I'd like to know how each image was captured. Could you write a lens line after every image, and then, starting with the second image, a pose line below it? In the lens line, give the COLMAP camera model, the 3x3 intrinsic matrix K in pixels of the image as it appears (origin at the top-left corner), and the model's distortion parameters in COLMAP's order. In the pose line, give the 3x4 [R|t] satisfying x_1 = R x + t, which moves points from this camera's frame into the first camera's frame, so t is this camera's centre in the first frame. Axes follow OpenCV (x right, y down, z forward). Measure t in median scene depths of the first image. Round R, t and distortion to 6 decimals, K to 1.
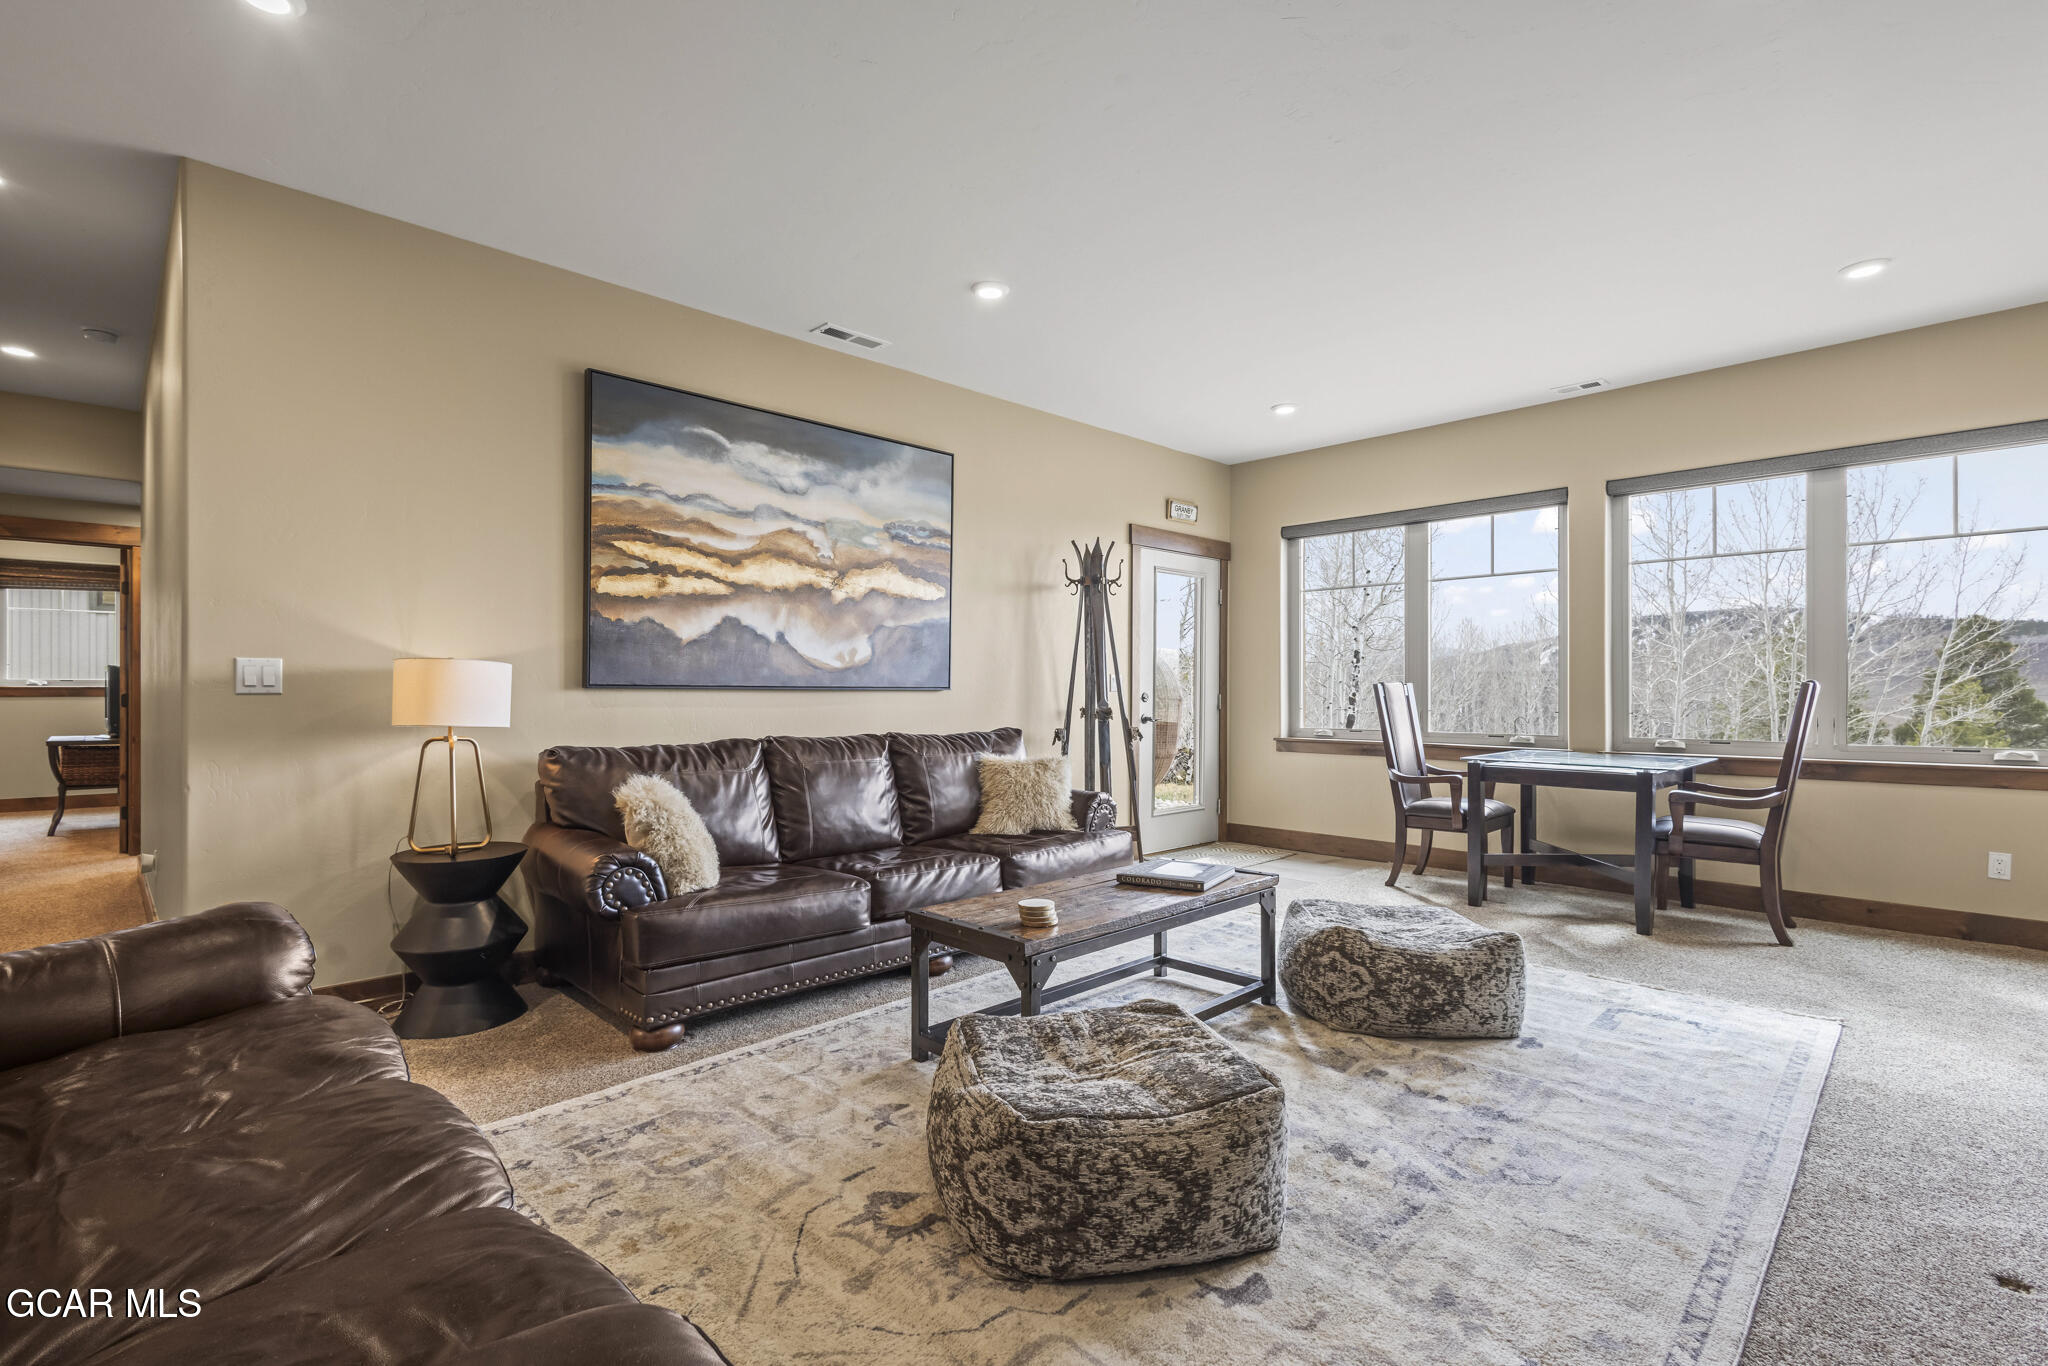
lens RADIAL K [[937.5, 0, 1019.5], [0, 937.5, 682.0], [0, 0, 1]] dist [0.002437, -0.000097]
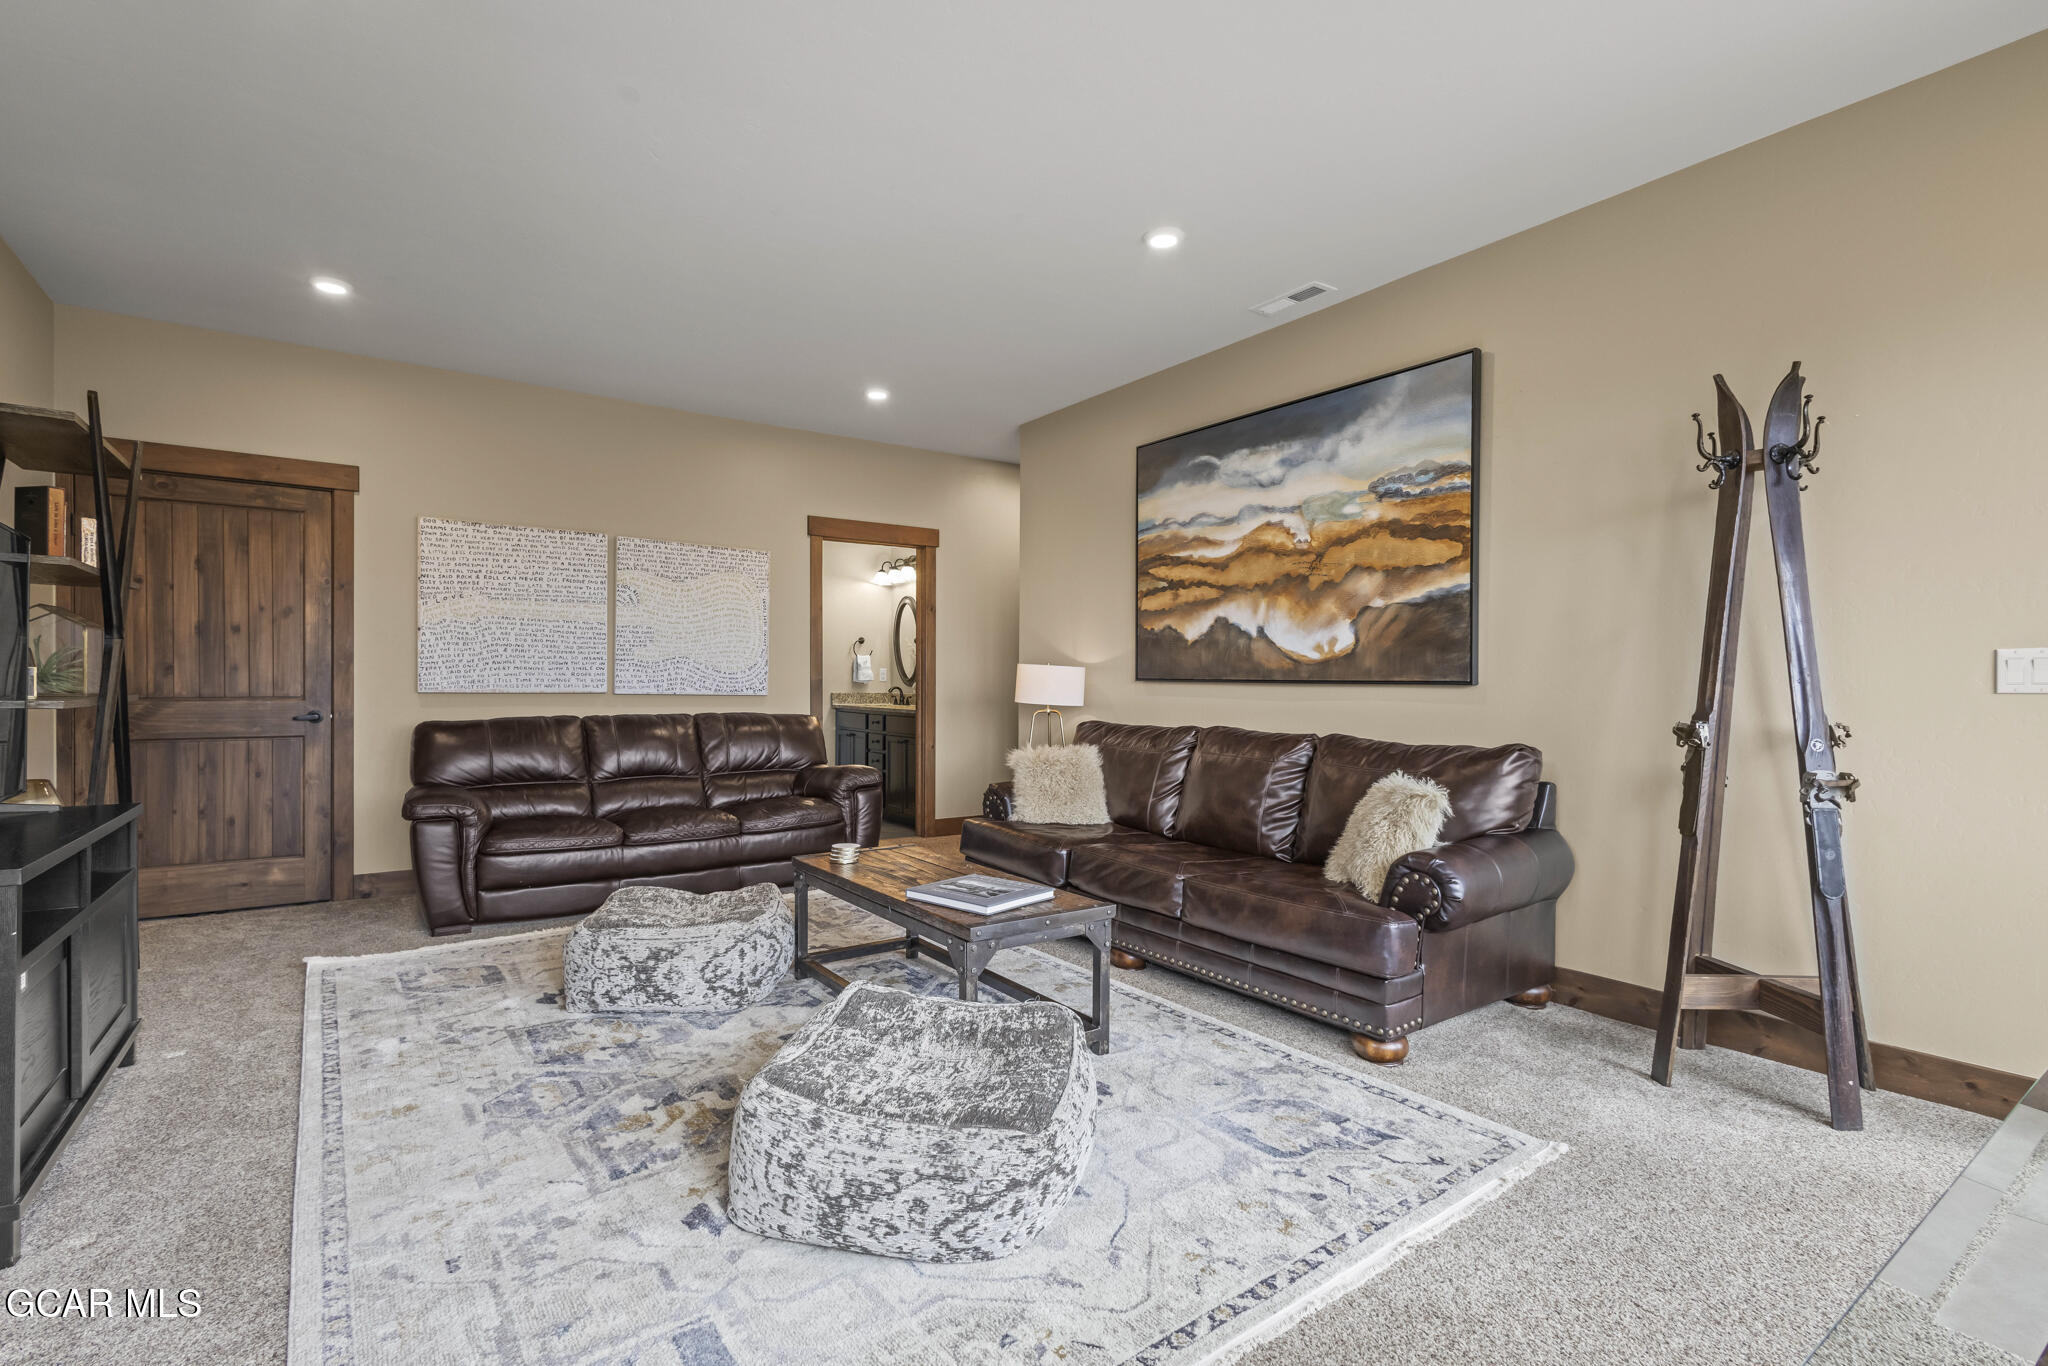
lens RADIAL K [[937.5, 0, 1027.6], [0, 937.5, 686.8], [0, 0, 1]] dist [0.002437, -0.000097]
pose [[-0.153048, 0.004360, -0.988209, 0.781852], [0.000894, 0.999990, 0.004274, 0.007478], [0.988218, -0.000230, -0.153050, 0.899119]]
